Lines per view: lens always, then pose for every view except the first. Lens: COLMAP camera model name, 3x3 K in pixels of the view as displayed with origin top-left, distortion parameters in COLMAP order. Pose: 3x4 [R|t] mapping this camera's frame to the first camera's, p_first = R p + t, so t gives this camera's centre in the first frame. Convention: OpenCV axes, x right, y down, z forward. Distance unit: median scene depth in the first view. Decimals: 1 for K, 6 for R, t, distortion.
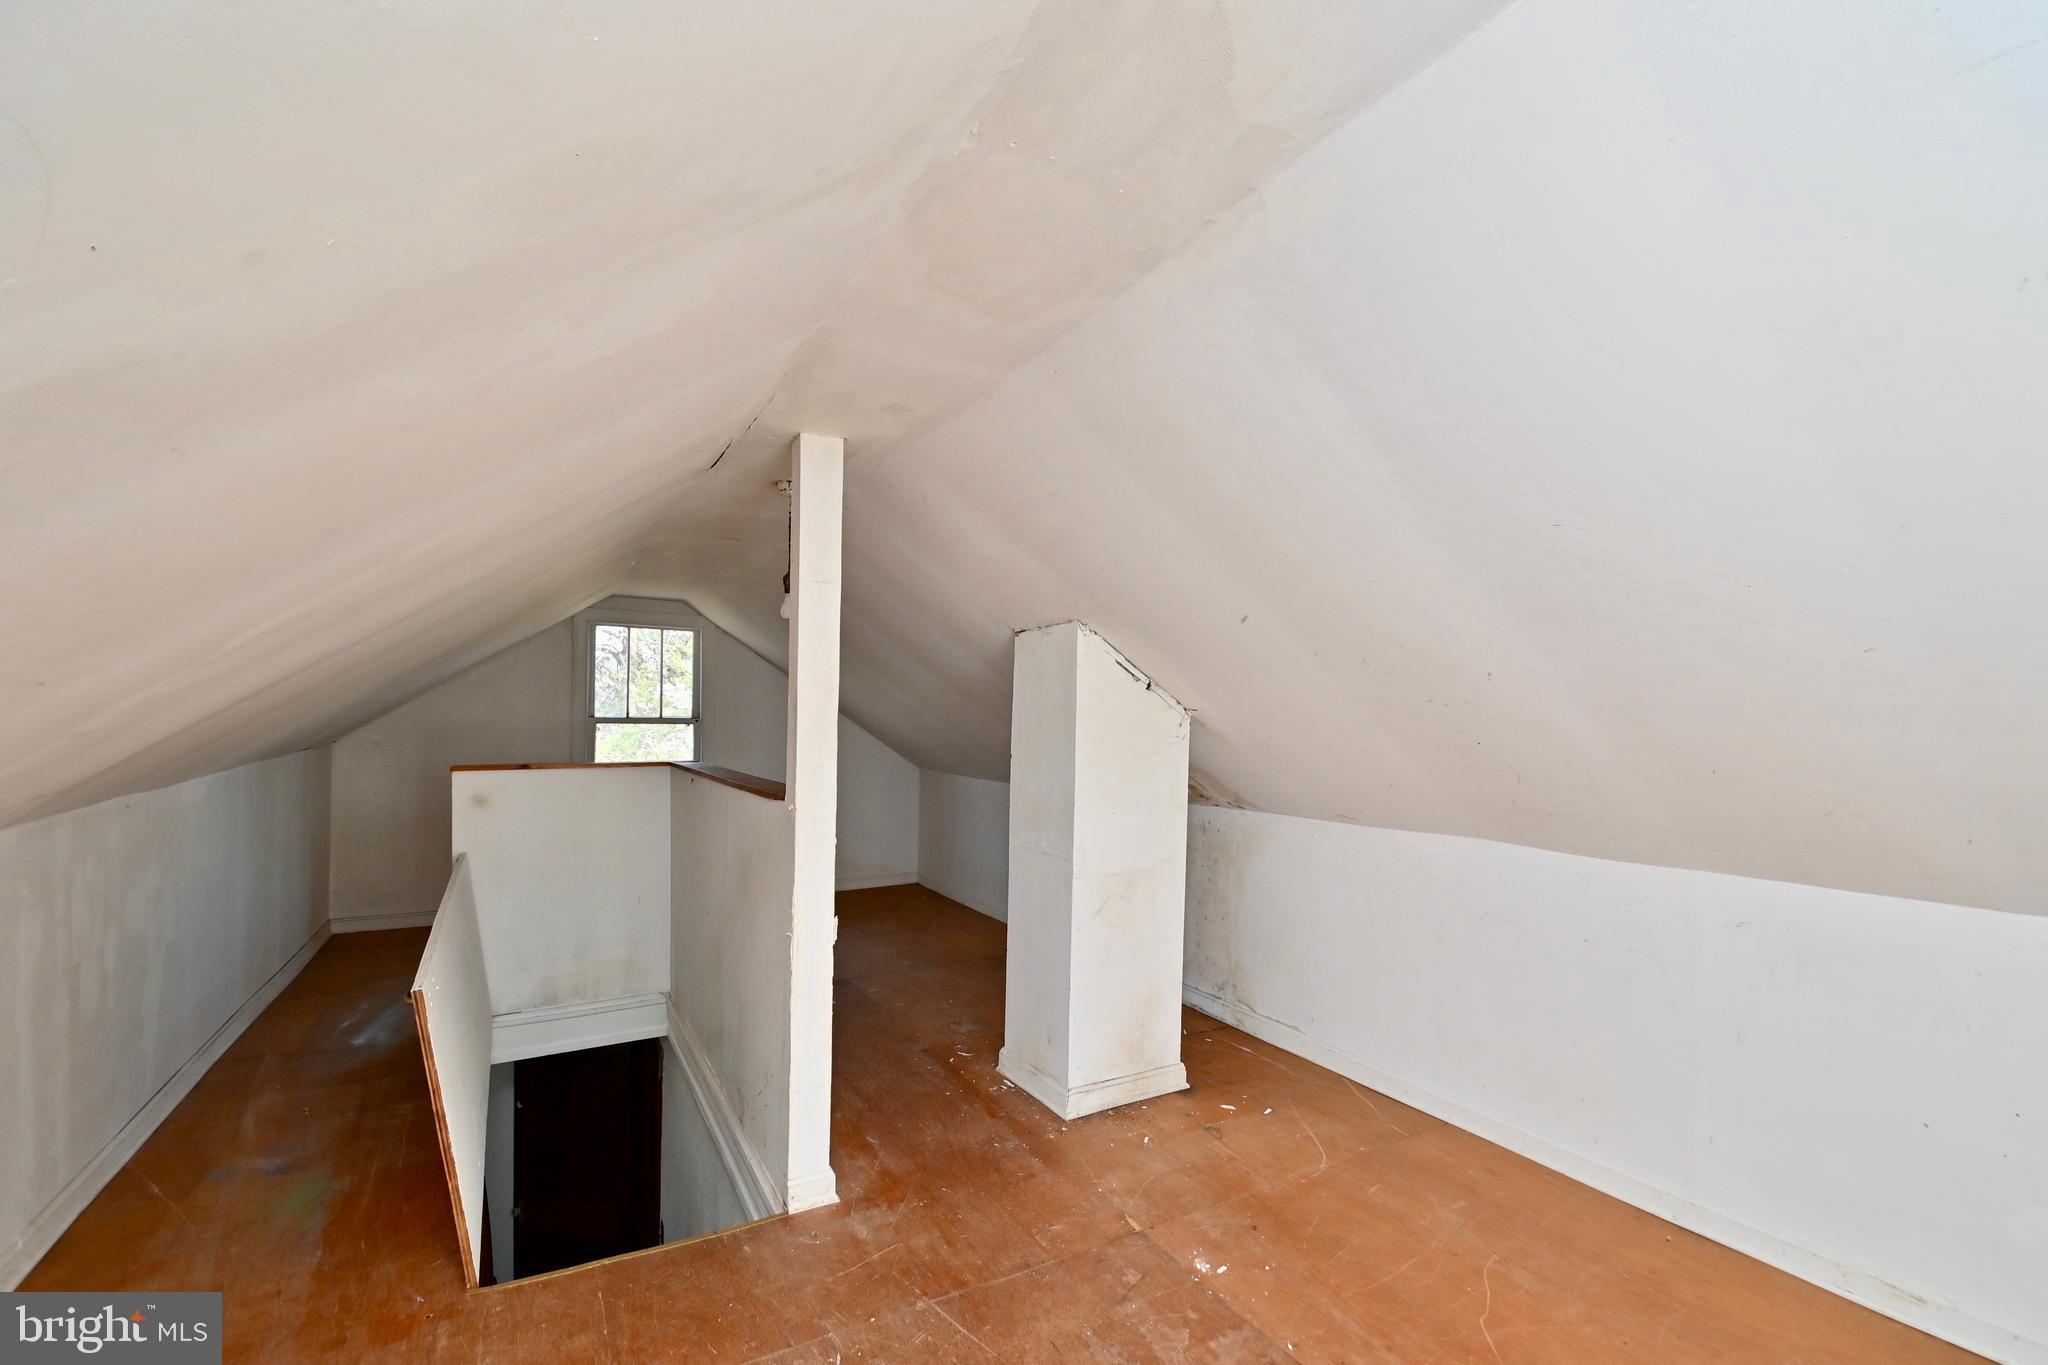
lens RADIAL K [[912.9, 0, 1037.6], [0, 912.9, 712.9], [0, 0, 1]] dist [0.014499, -0.023015]
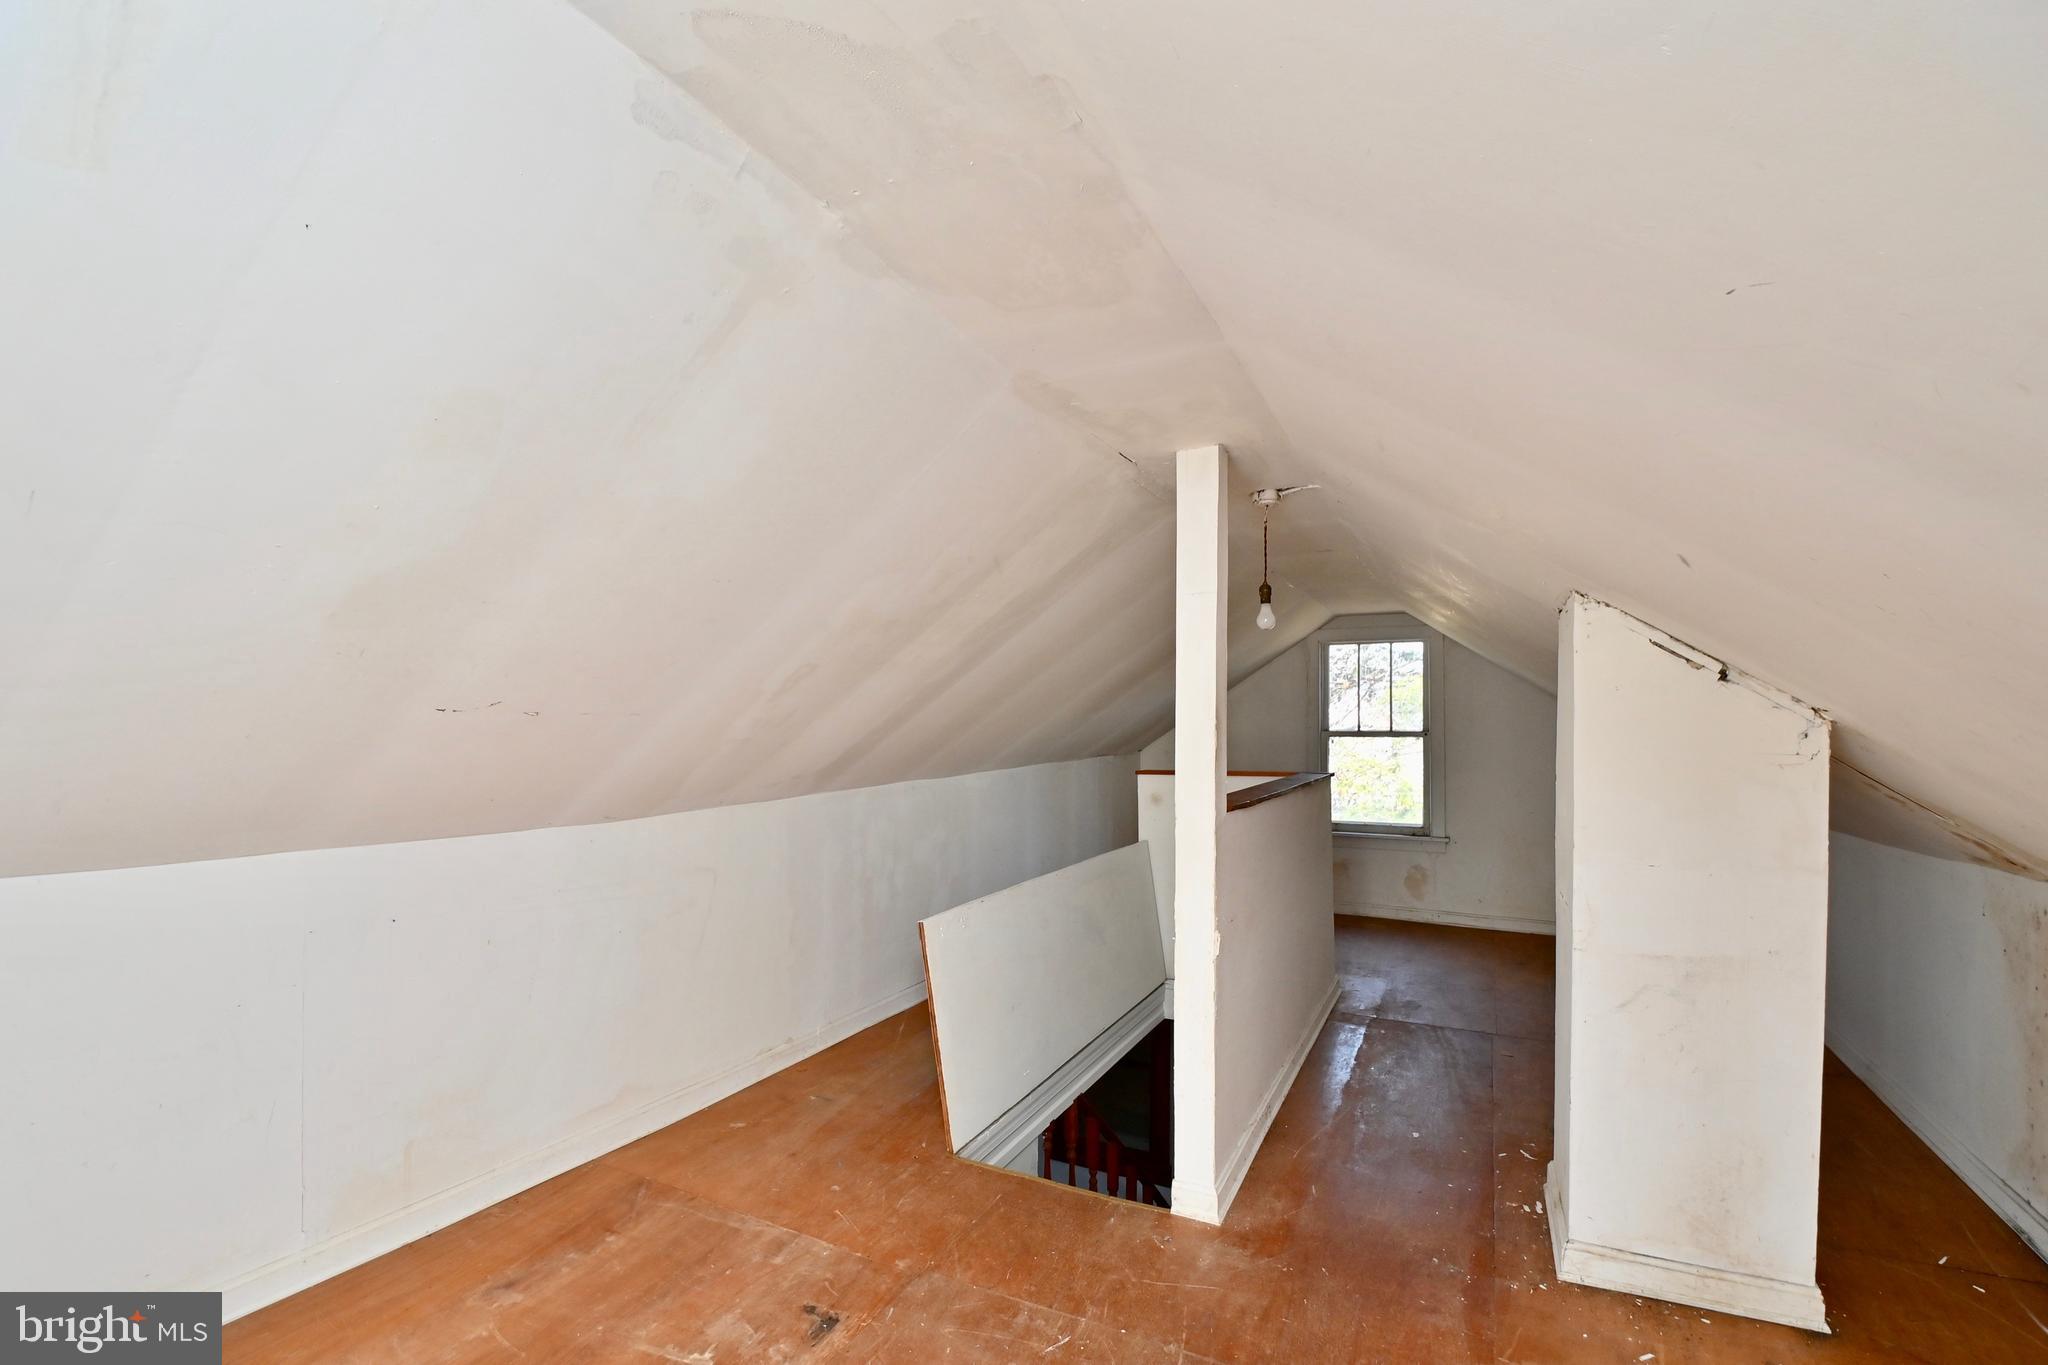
lens RADIAL K [[912.9, 0, 1037.6], [0, 912.9, 712.9], [0, 0, 1]] dist [0.014499, -0.023015]
pose [[0.548520, -0.021702, -0.835856, 0.403675], [0.007598, 0.999751, -0.020971, 0.007049], [0.836103, 0.005152, 0.548548, 0.244426]]
